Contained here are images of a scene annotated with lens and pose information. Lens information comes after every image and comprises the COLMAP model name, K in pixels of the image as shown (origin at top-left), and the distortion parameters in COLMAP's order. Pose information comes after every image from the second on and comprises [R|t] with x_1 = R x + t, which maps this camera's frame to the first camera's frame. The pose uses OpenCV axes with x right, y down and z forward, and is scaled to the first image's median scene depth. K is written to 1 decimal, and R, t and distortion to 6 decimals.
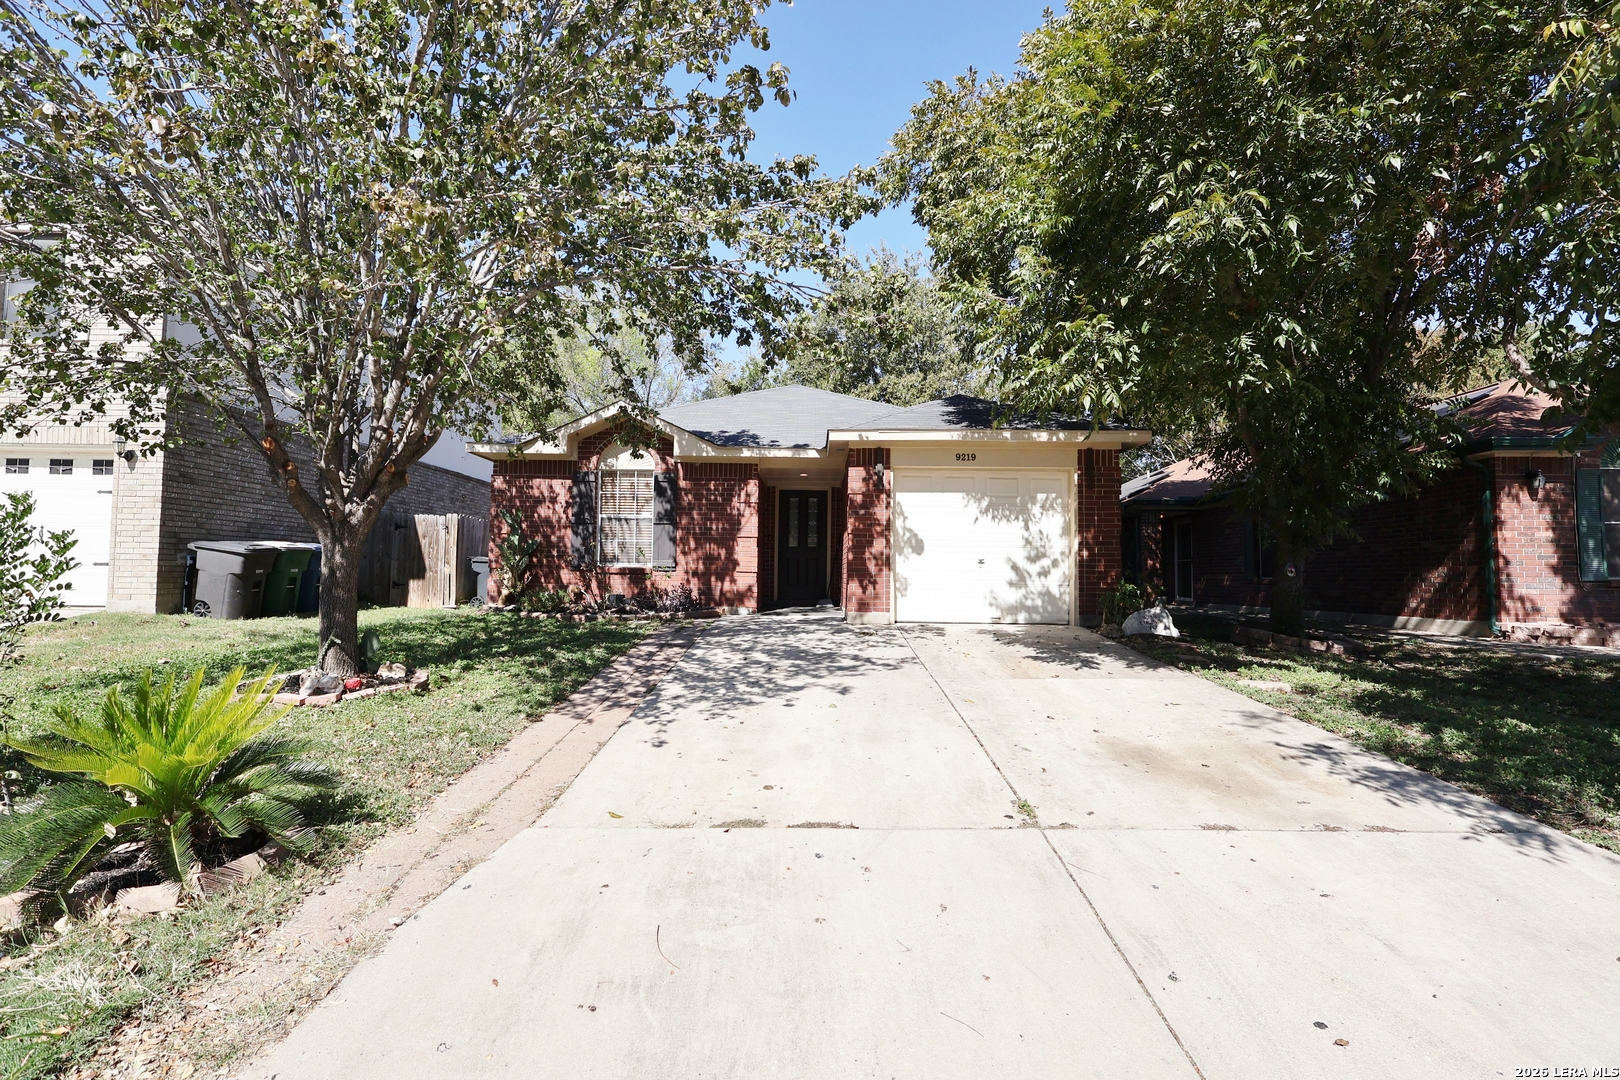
lens RADIAL K [[747.7, 0, 810.0], [0, 747.7, 540.0], [0, 0, 1]] dist [-0.002640, 0.001058]
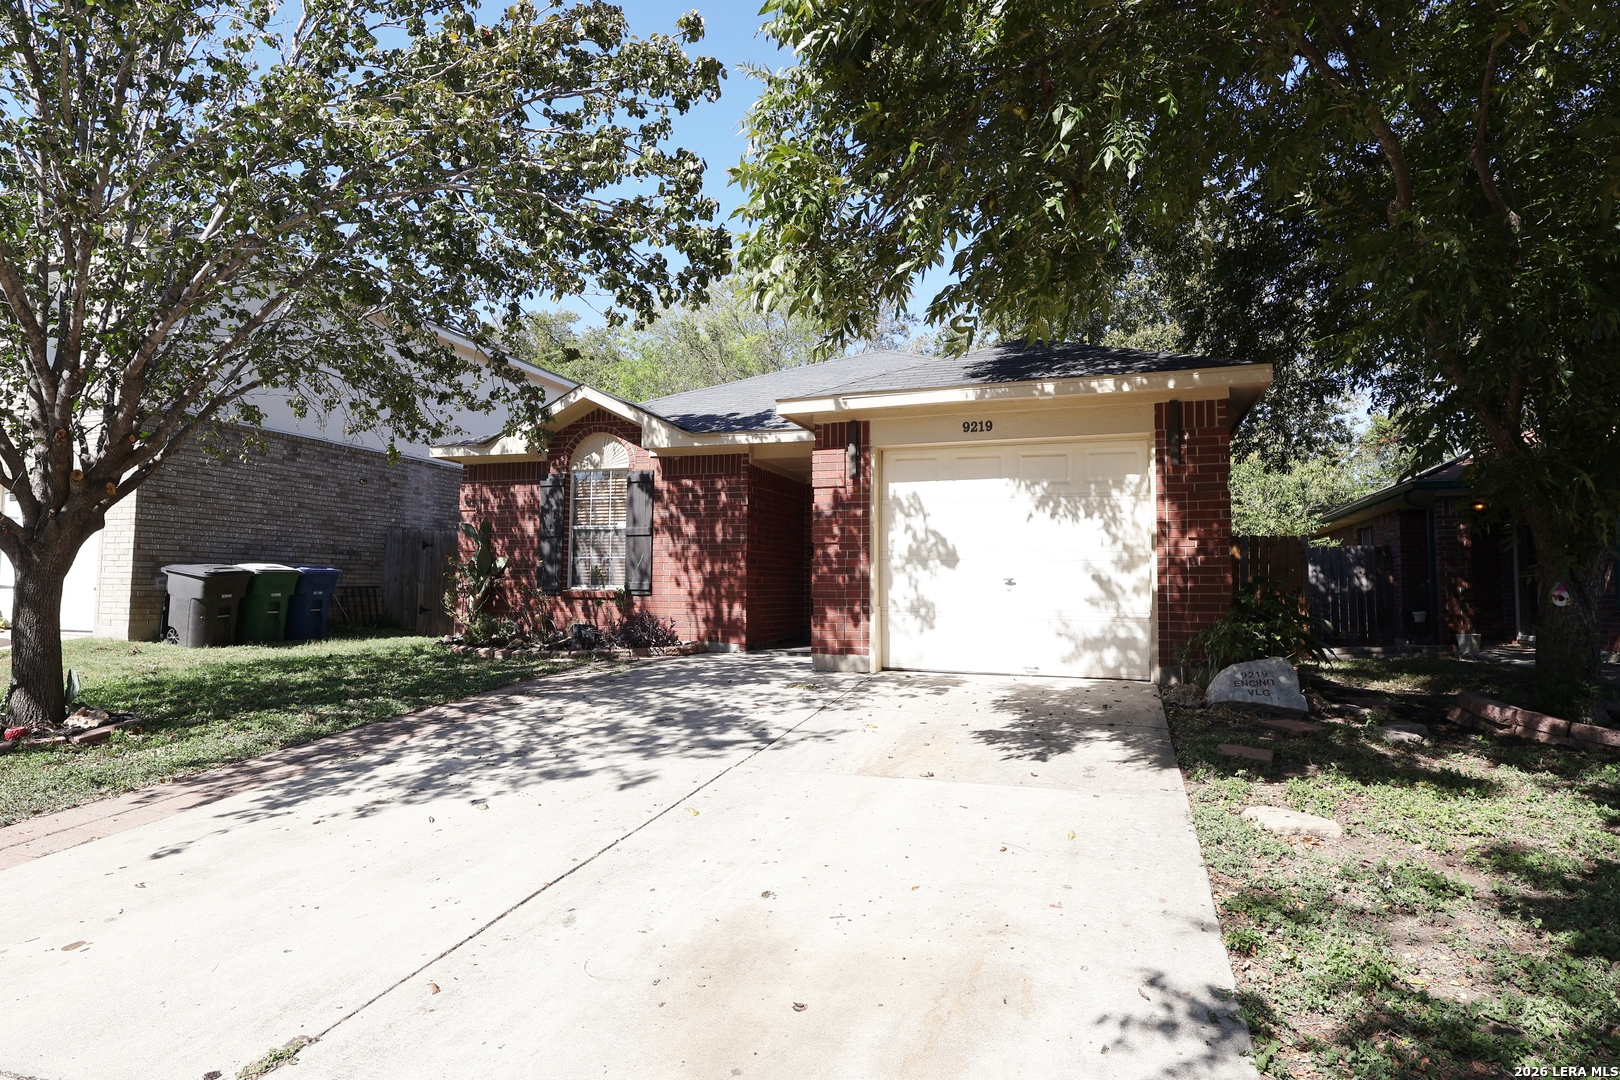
lens RADIAL K [[891.3, 0, 810.0], [0, 891.3, 540.0], [0, 0, 1]] dist [0.001259, 0.000284]
pose [[0.940415, -0.021261, -0.339363, 0.328685], [0.018810, 0.999768, -0.010511, -0.002479], [0.339507, 0.003501, 0.940597, 0.192289]]
